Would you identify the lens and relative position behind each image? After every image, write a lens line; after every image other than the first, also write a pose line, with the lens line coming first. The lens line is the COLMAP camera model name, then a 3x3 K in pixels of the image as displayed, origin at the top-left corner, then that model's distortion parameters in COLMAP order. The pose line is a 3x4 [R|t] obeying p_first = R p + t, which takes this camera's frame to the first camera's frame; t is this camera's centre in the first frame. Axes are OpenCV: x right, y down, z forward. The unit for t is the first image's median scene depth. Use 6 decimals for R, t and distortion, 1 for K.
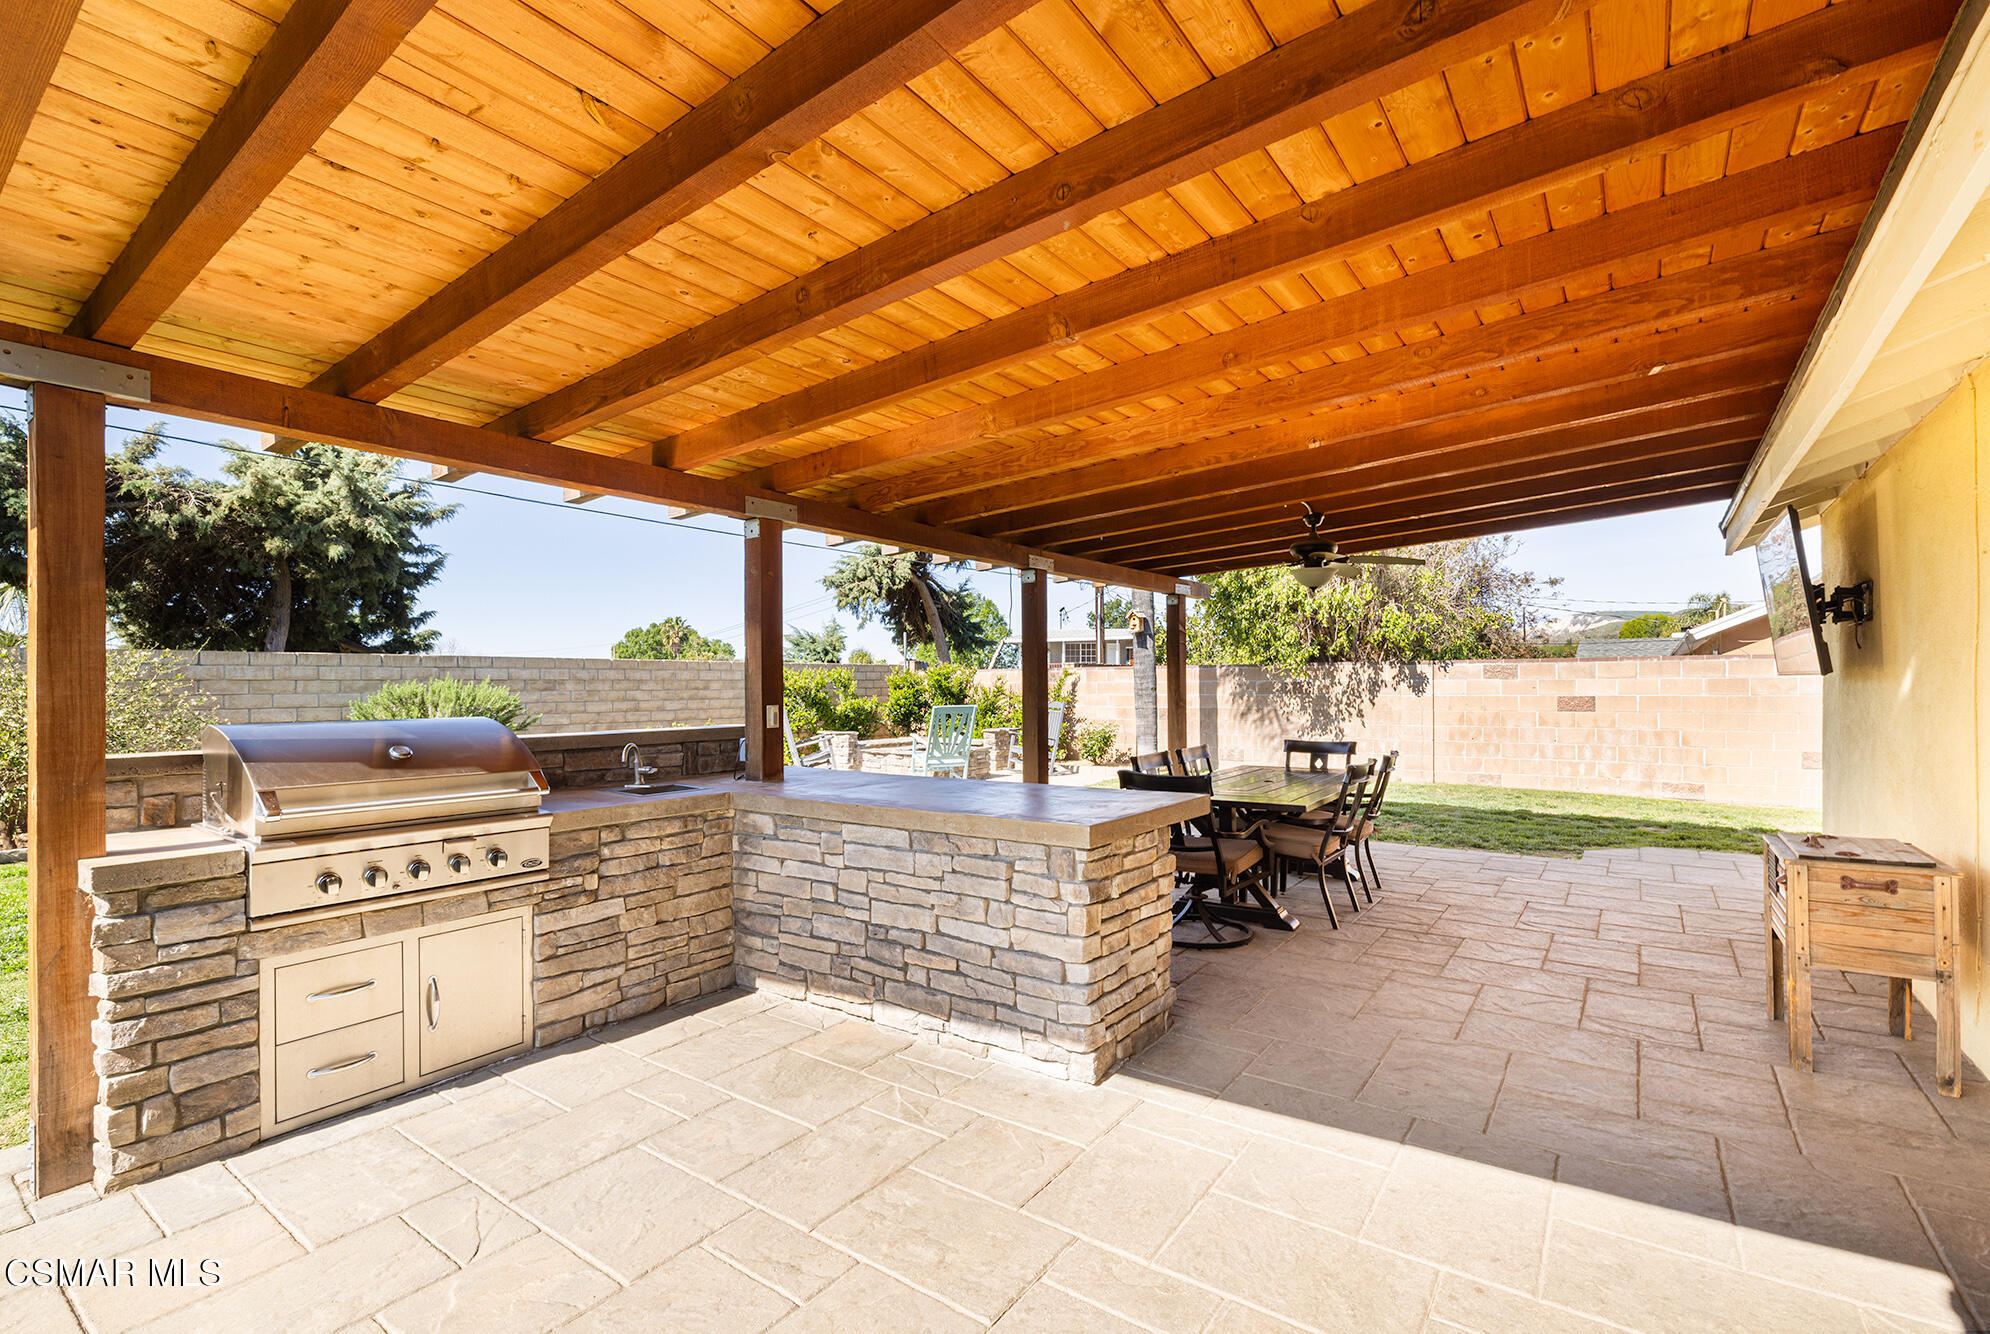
lens RADIAL K [[843.3, 0, 1016.5], [0, 843.3, 693.7], [0, 0, 1]] dist [-0.000315, 0.002122]
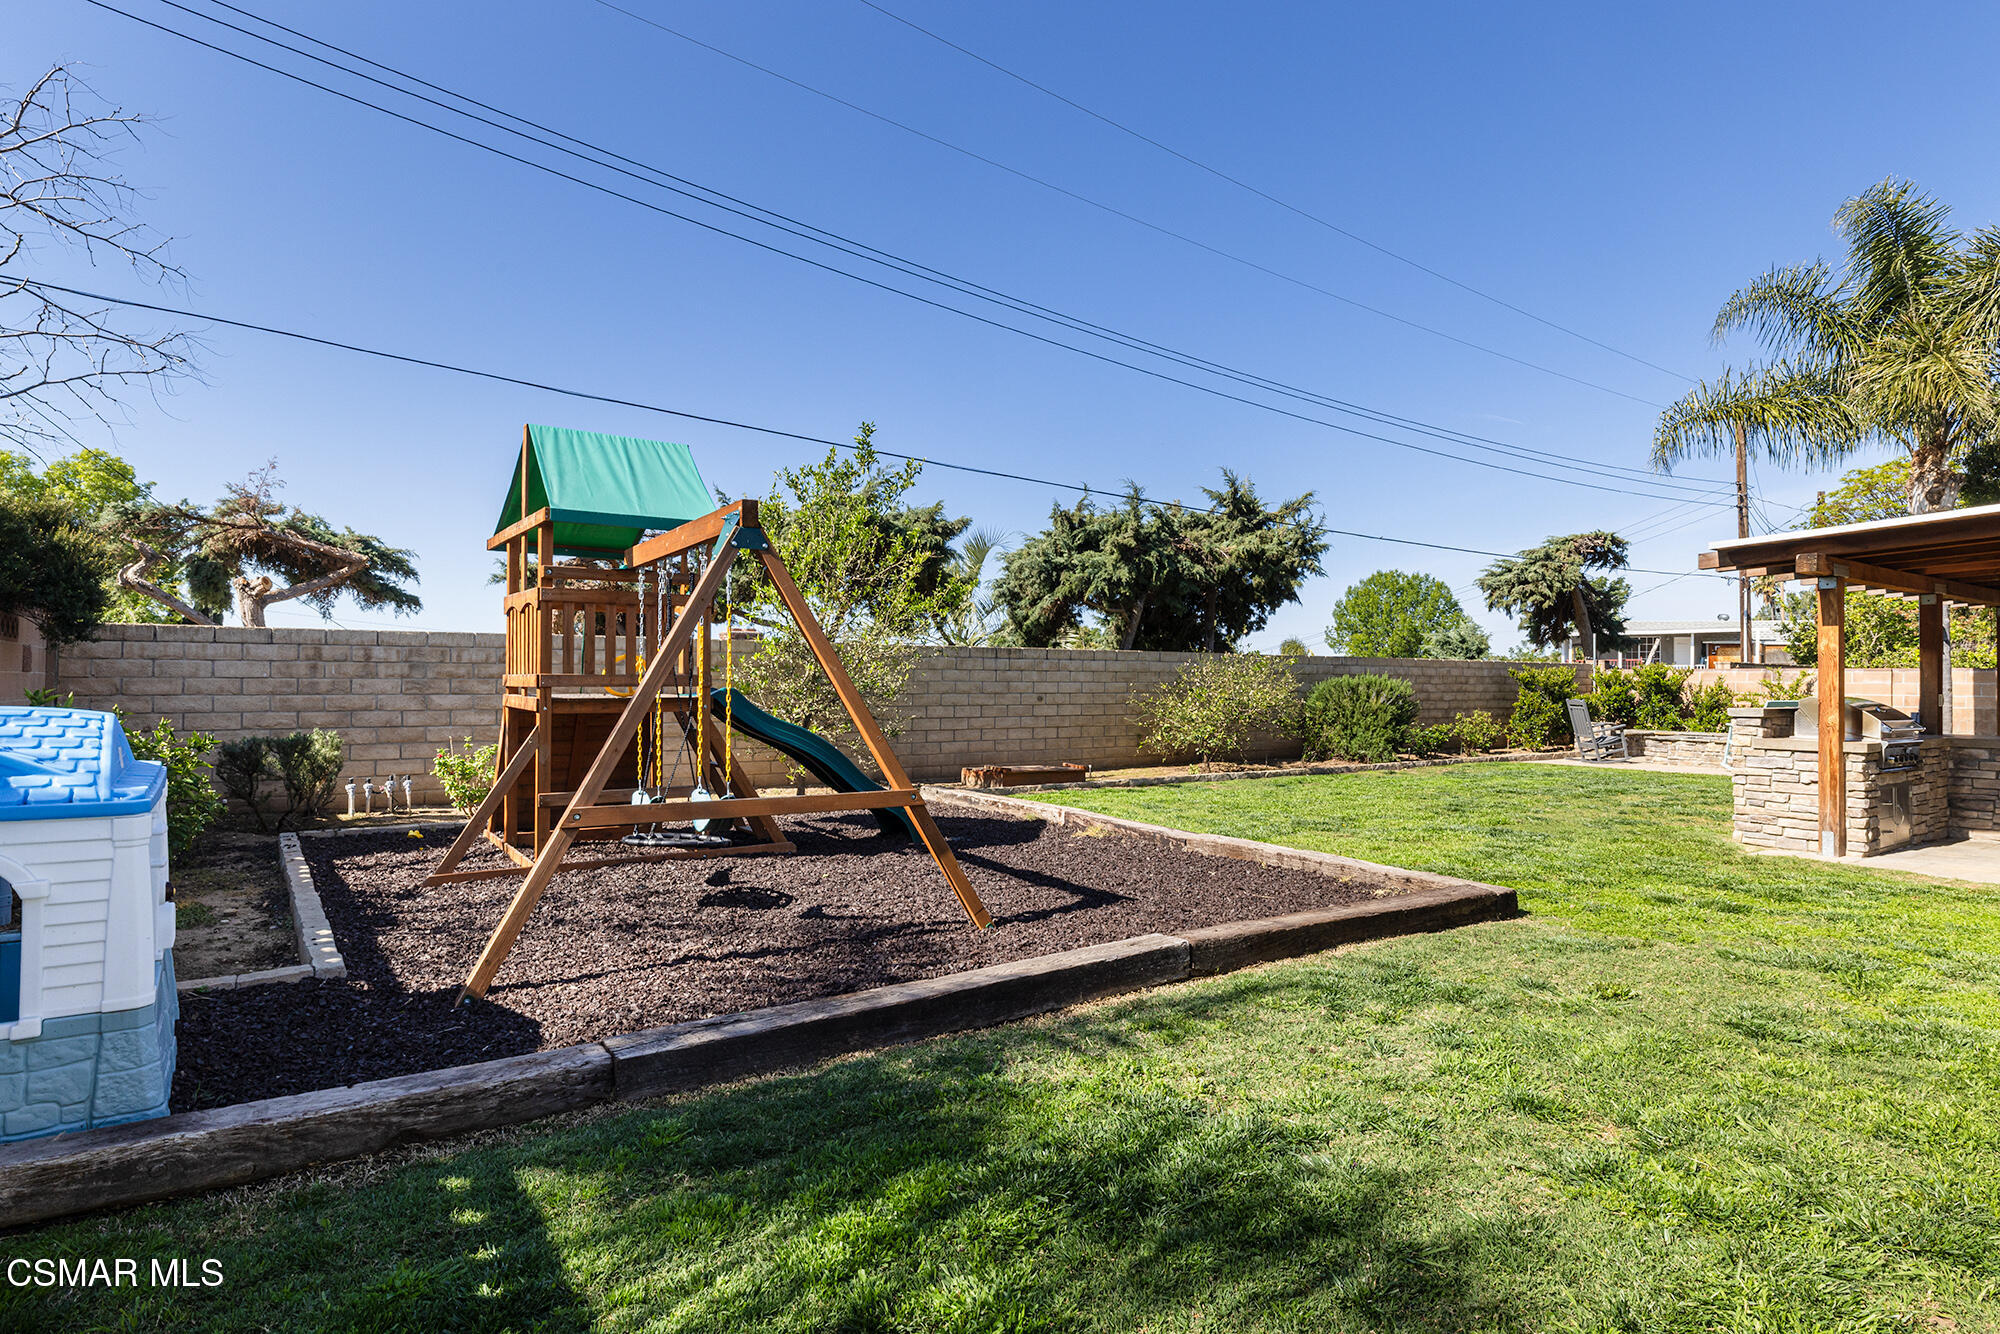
lens RADIAL K [[1062.7, 0, 992.0], [0, 1062.7, 665.2], [0, 0, 1]] dist [0.004950, 0.002471]
pose [[0.936795, 0.012132, -0.349669, -0.498355], [-0.018797, 0.999700, -0.015675, 0.004994], [0.349374, 0.021257, 0.936742, -0.696824]]
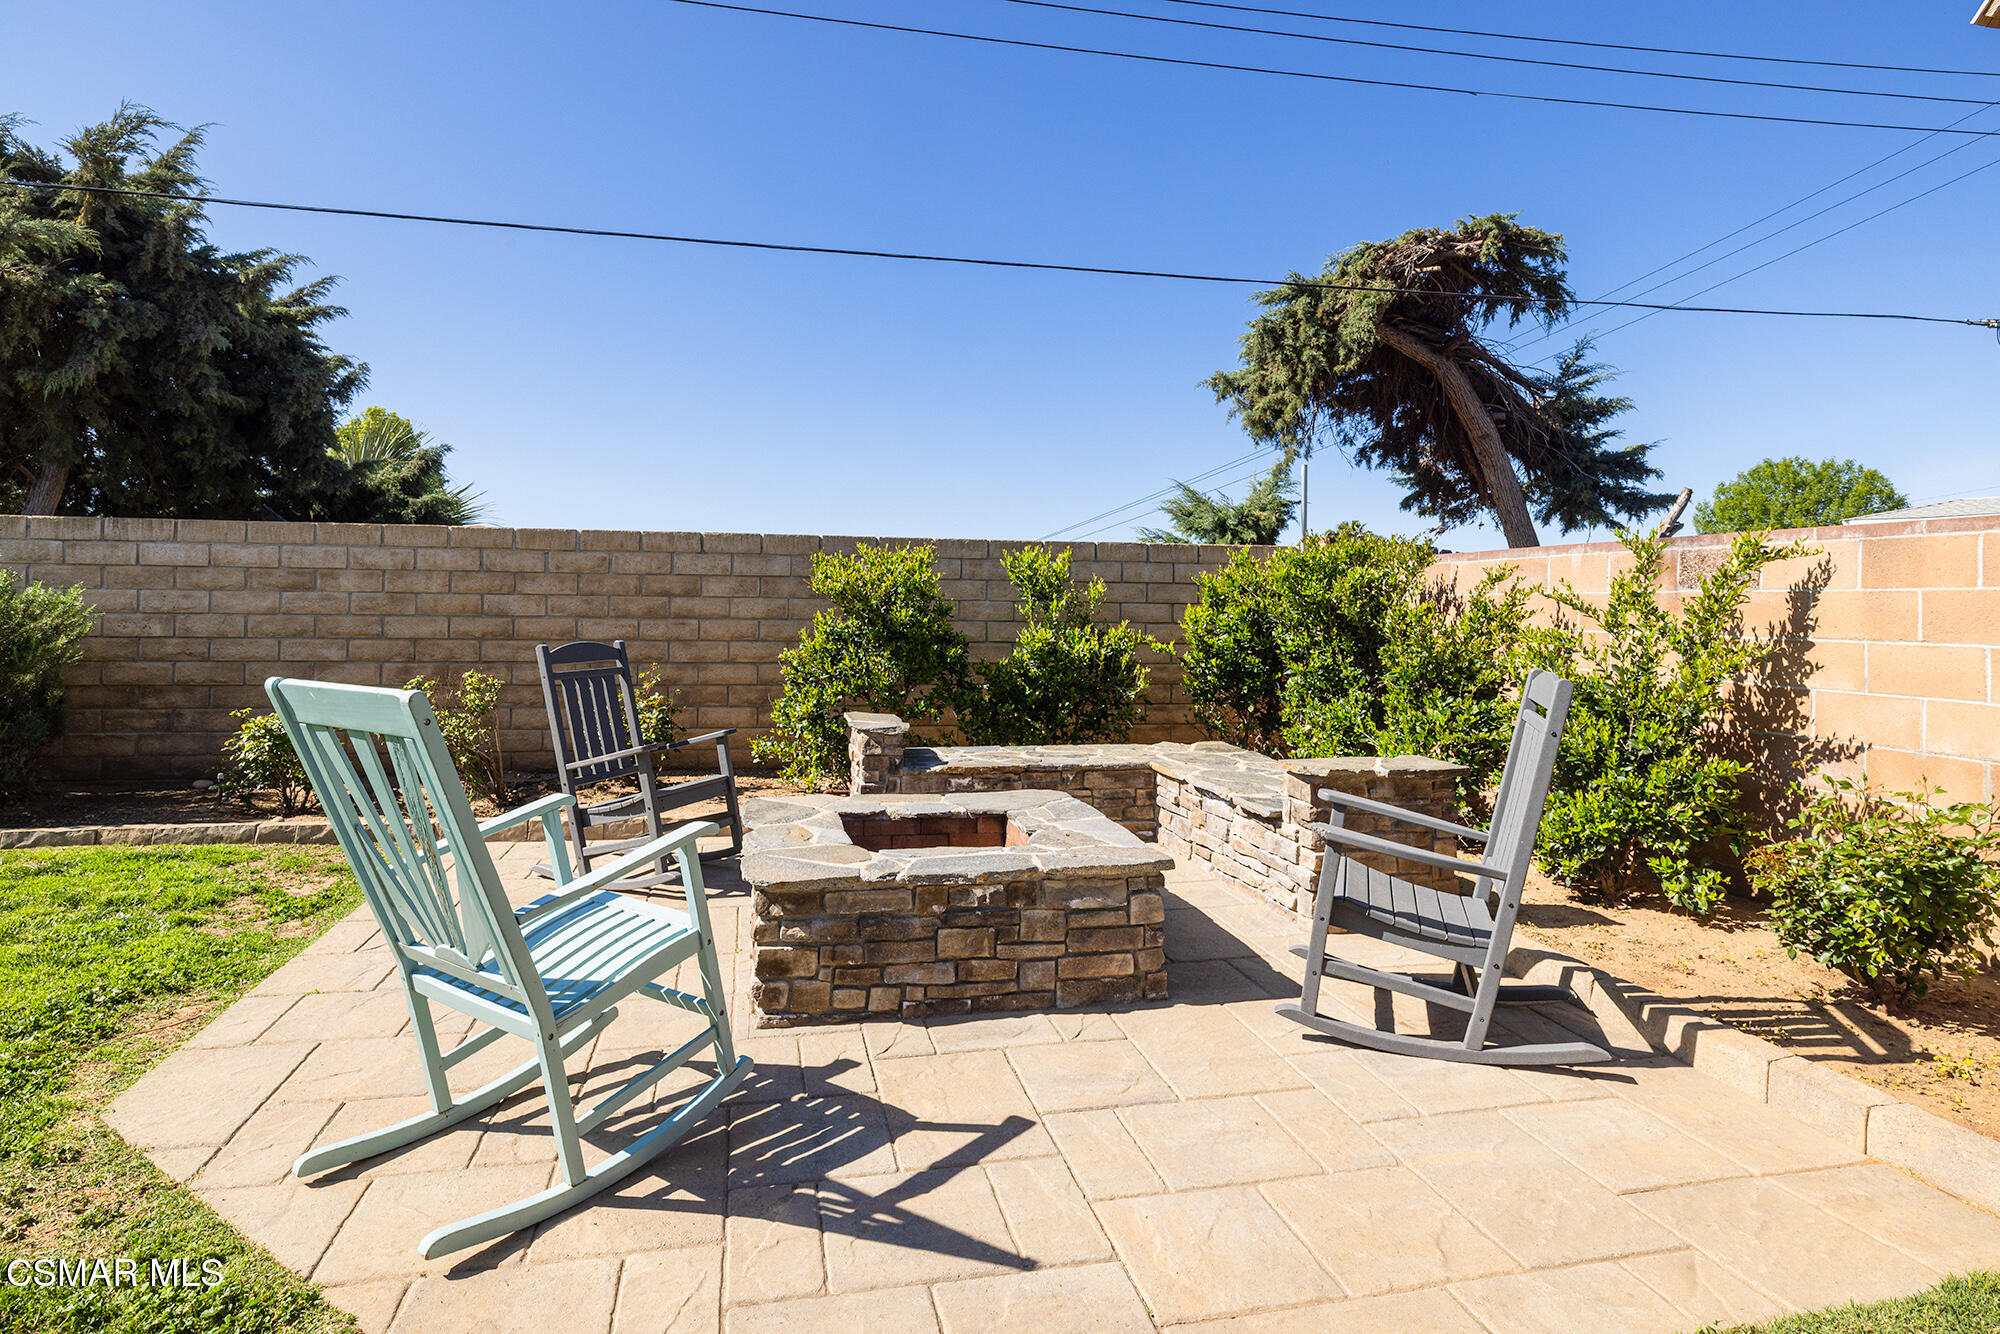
lens RADIAL K [[1062.7, 0, 946.6], [0, 1062.7, 588.3], [0, 0, 1]] dist [0.004950, 0.002471]
pose [[0.726804, 0.006522, -0.686813, 0.123173], [-0.025019, 0.999543, -0.016984, -0.003350], [0.686389, 0.029527, 0.726635, 0.729497]]
